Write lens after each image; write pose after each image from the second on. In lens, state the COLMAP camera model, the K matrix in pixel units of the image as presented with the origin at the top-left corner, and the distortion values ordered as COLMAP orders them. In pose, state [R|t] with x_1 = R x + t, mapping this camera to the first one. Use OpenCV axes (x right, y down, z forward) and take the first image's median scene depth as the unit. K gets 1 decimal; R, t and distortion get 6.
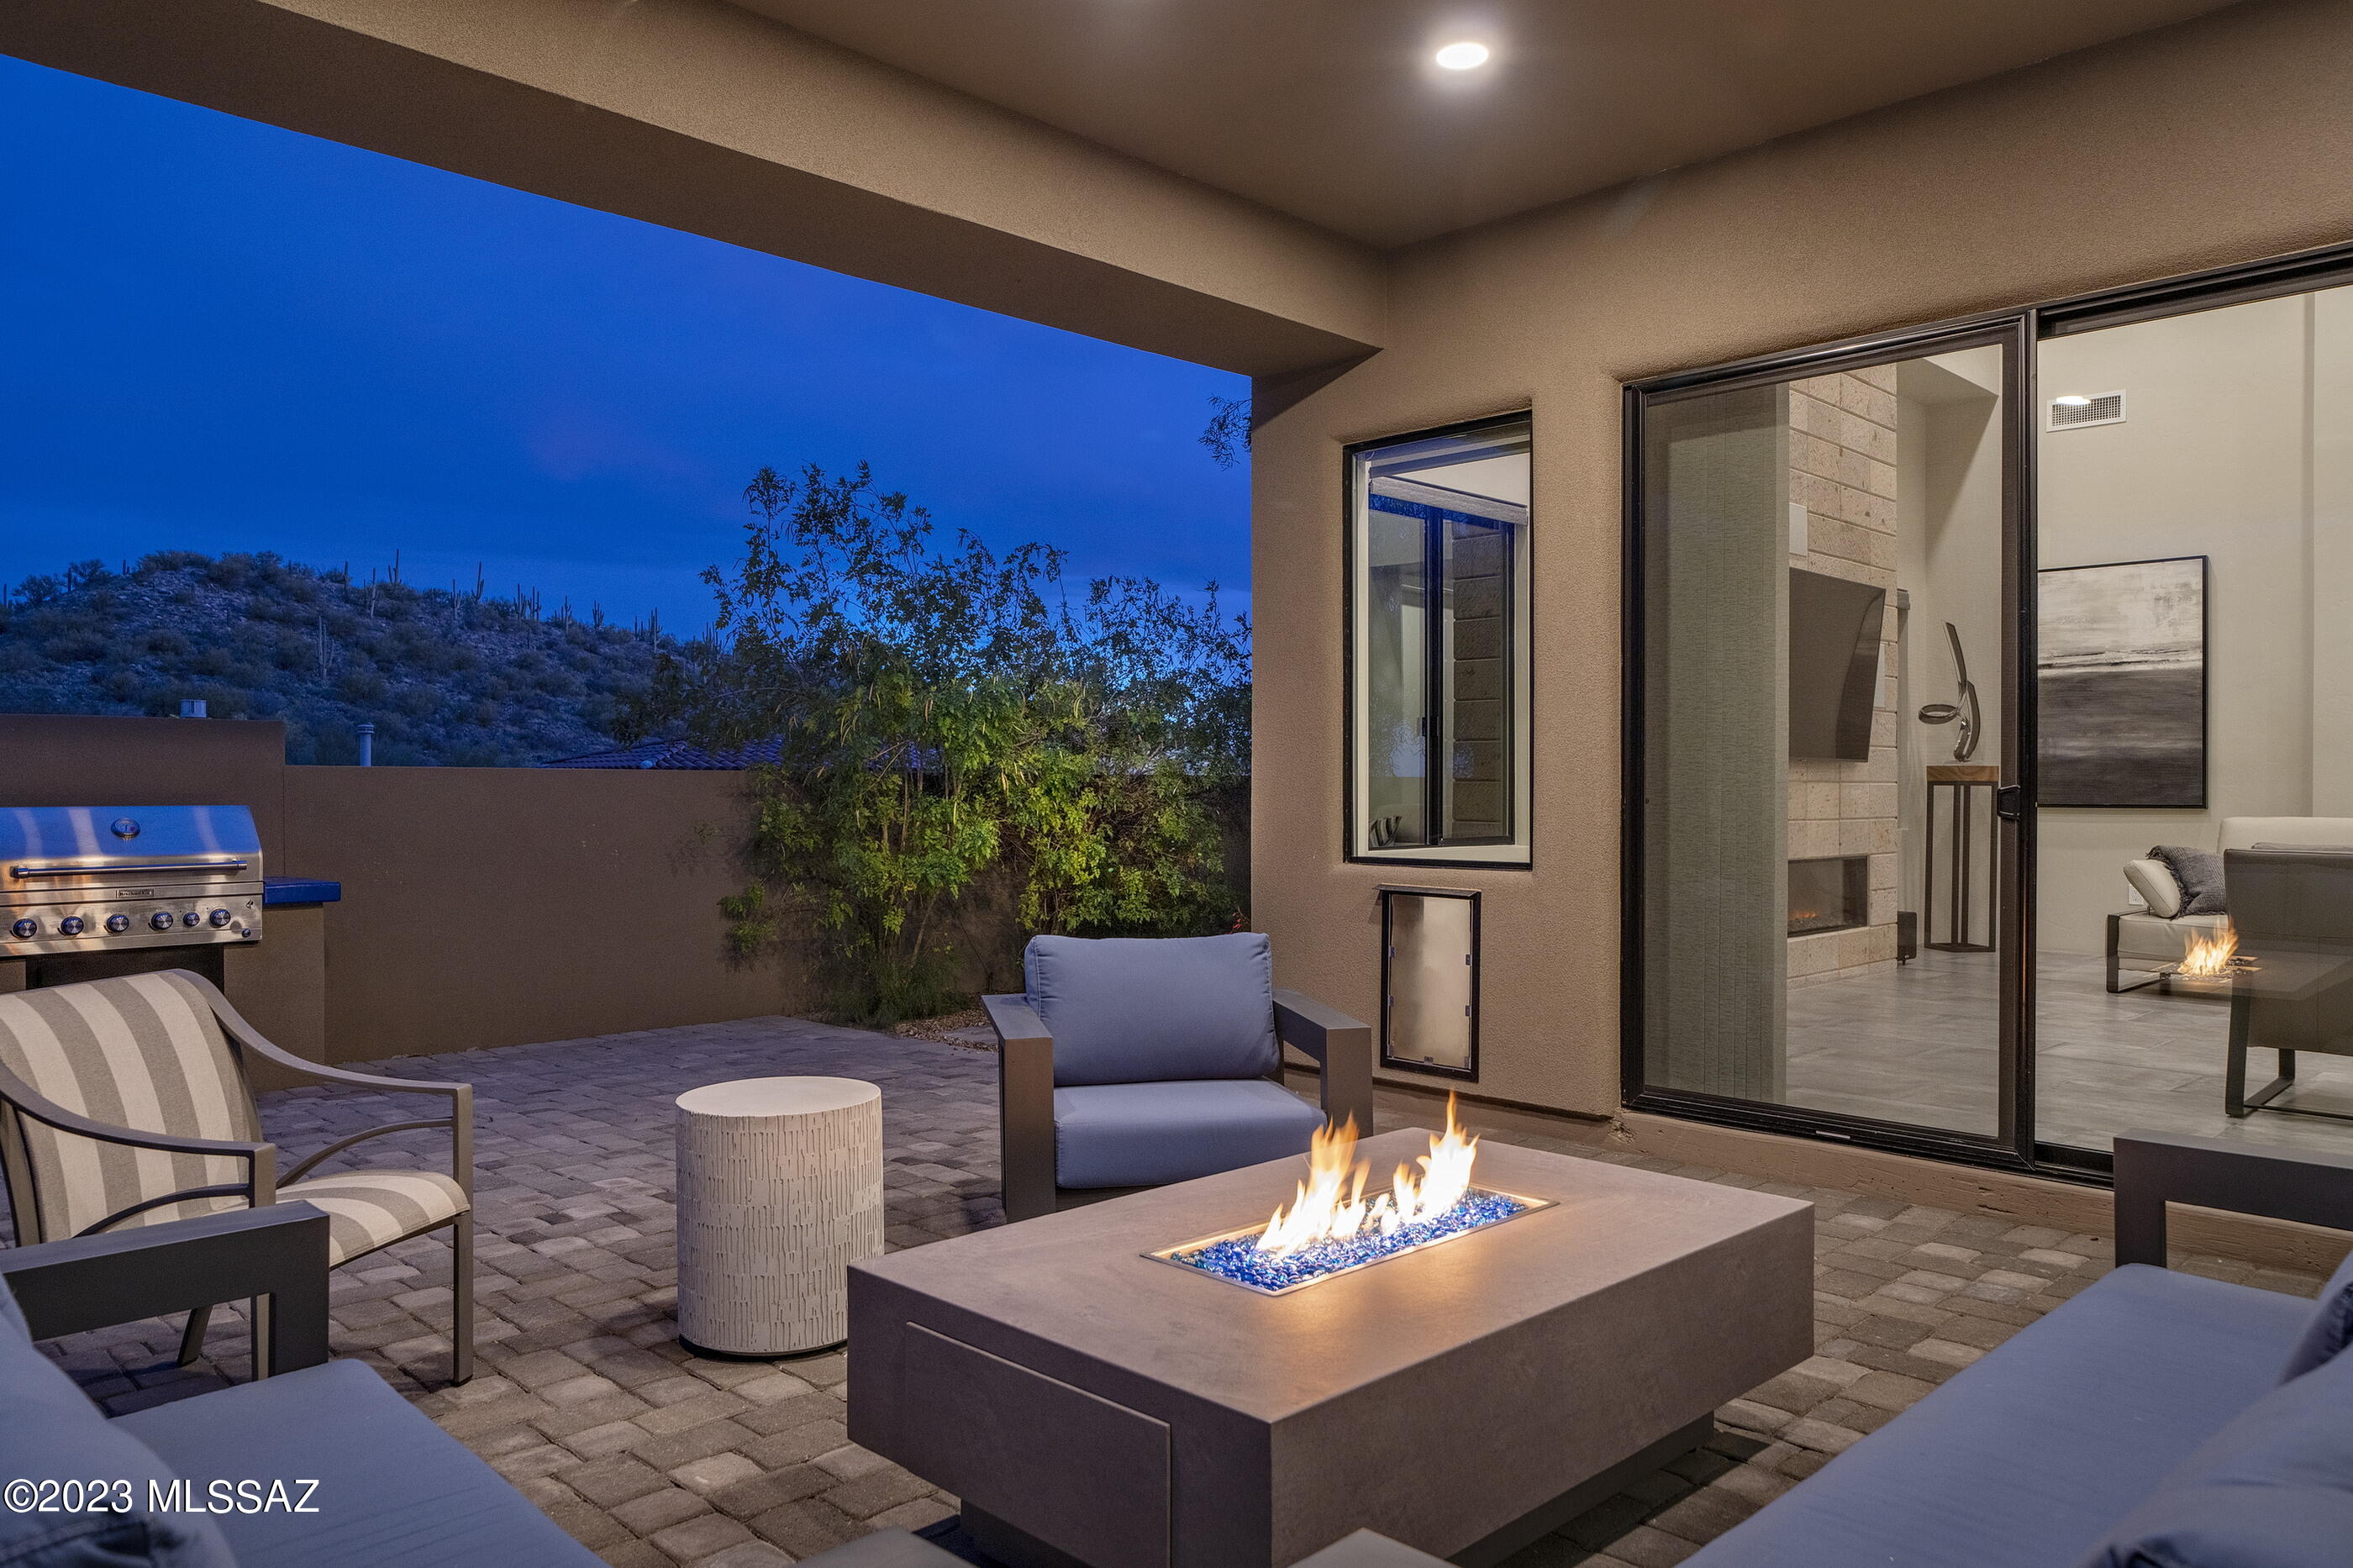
lens RADIAL K [[1614.6, 0, 1176.5], [0, 1614.6, 784.0], [0, 0, 1]] dist [0.003902, 0.000777]
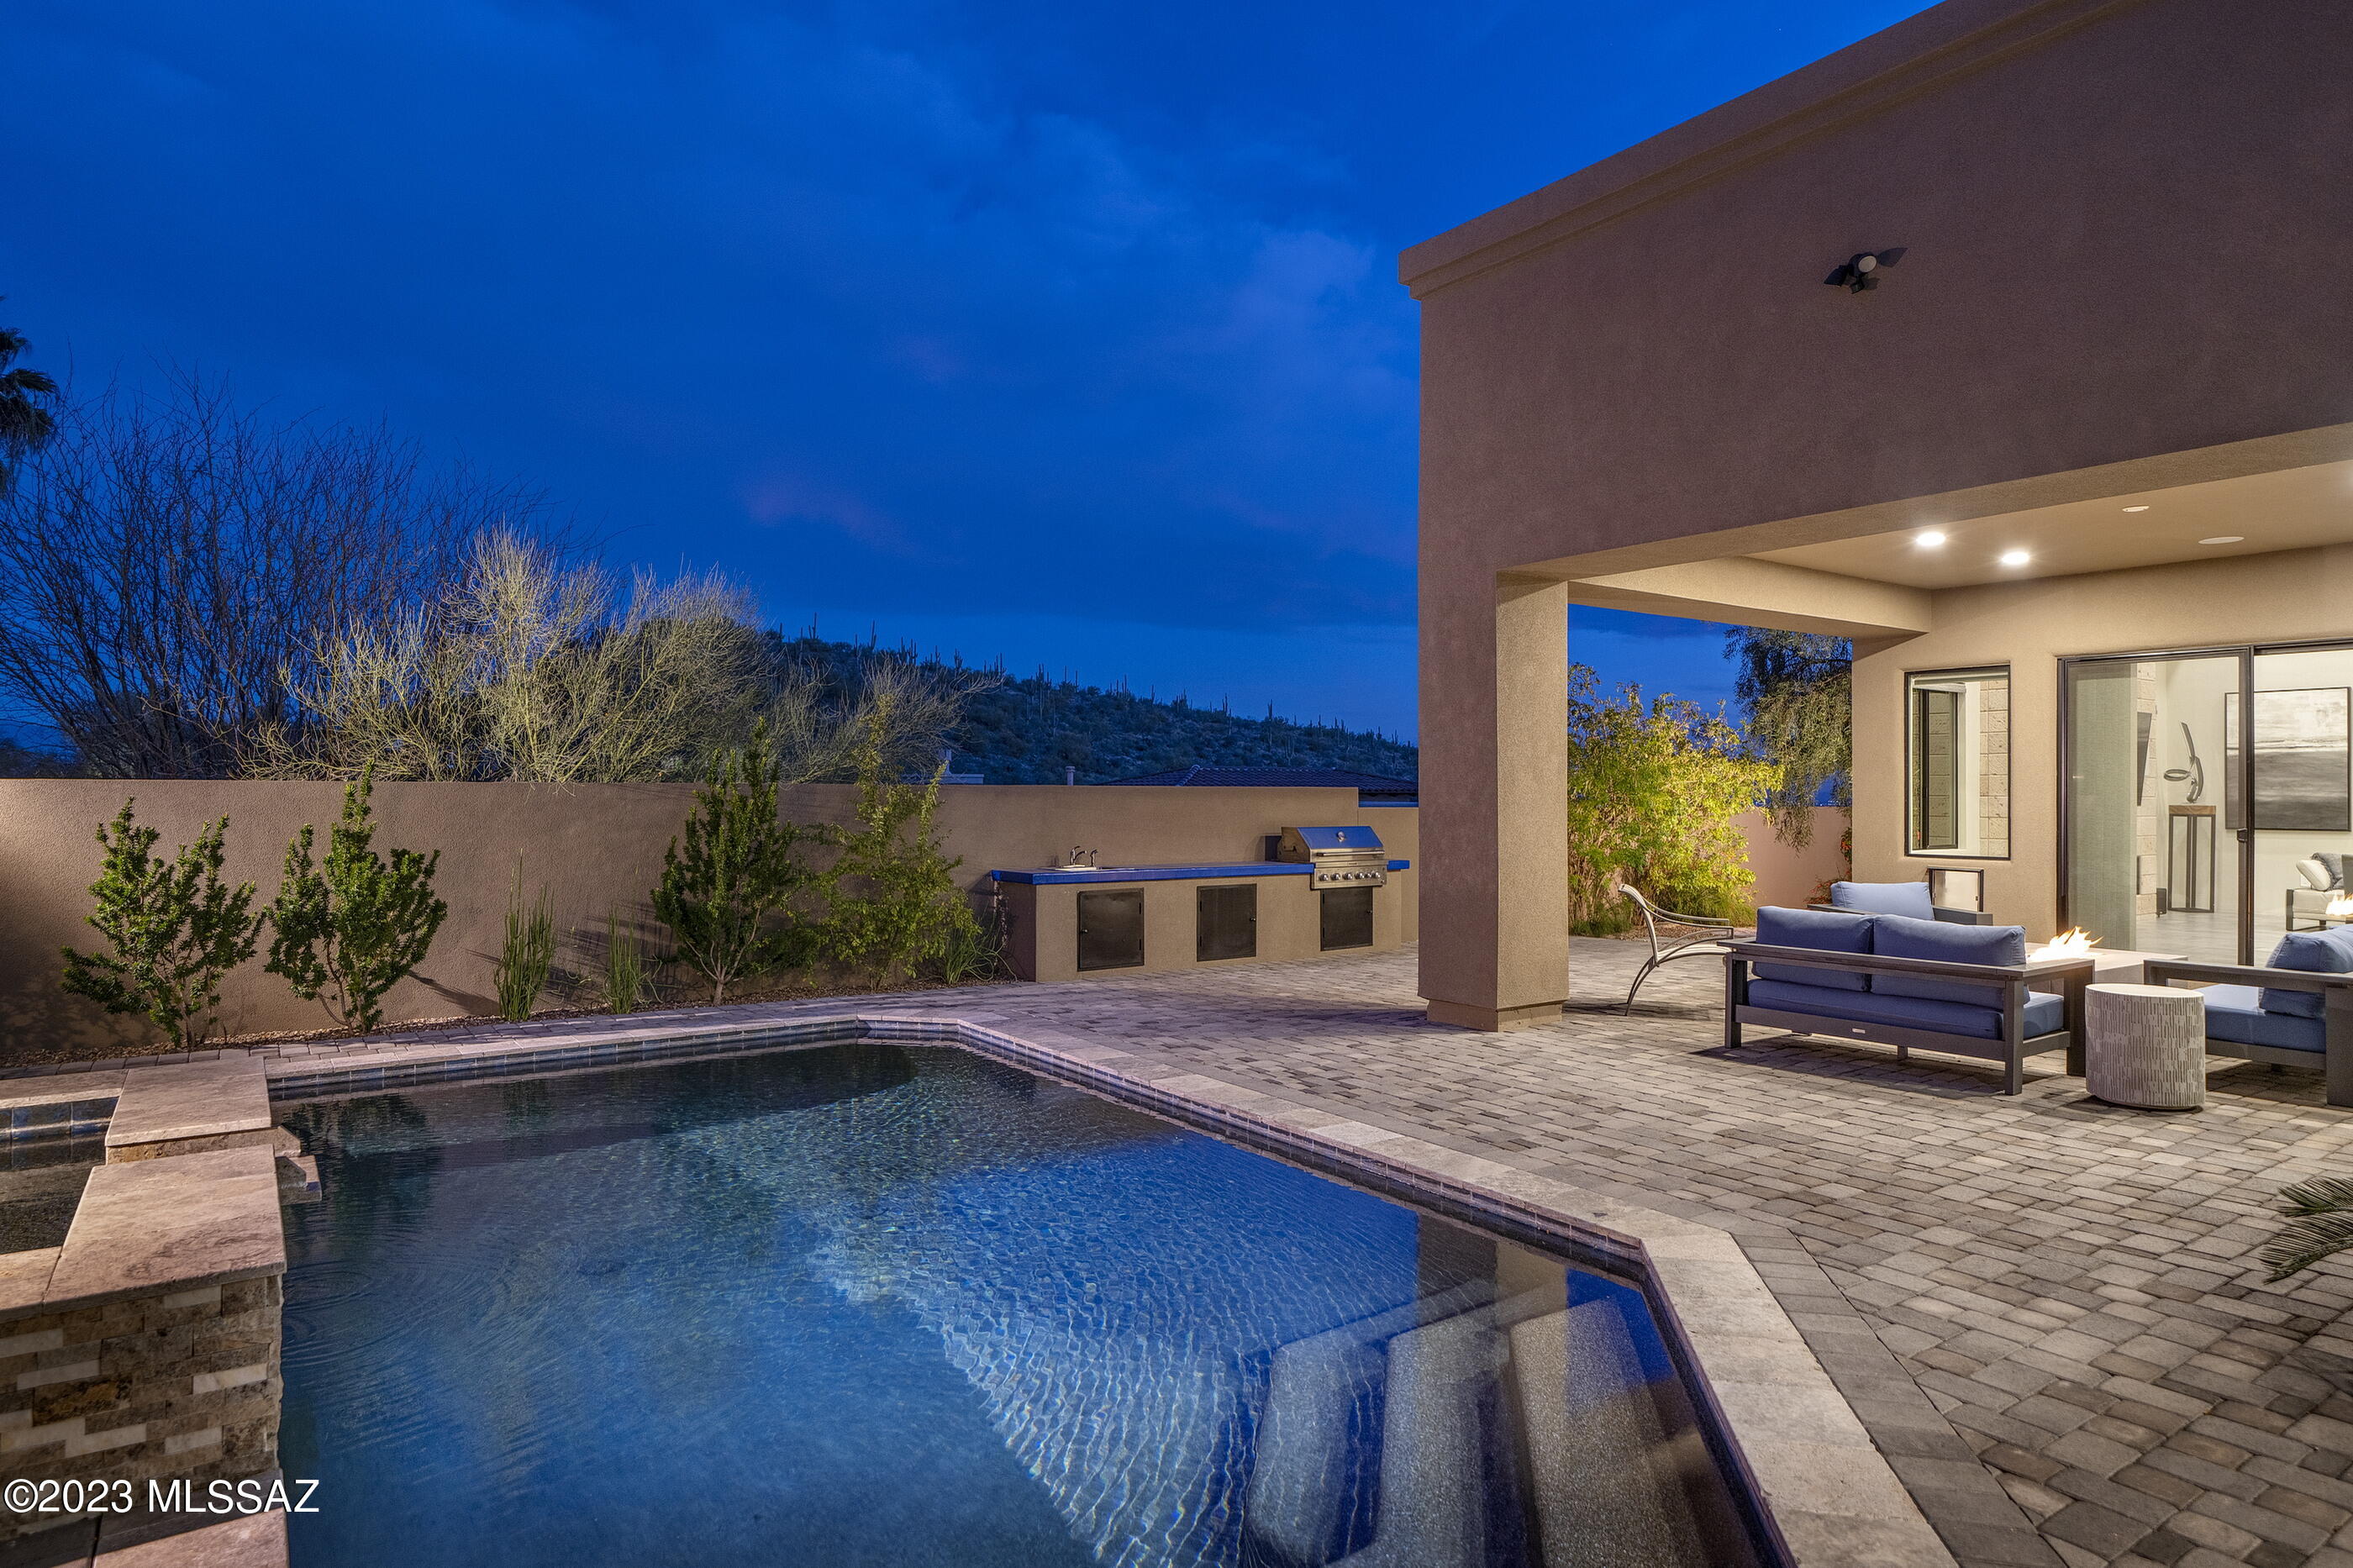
lens RADIAL K [[1334.7, 0, 1176.5], [0, 1334.7, 784.0], [0, 0, 1]] dist [0.000668, 0.000448]
pose [[0.985043, 0.001234, -0.172304, -0.423951], [-0.002301, 0.999979, -0.005992, -0.028762], [0.172293, 0.006299, 0.985026, -0.746057]]
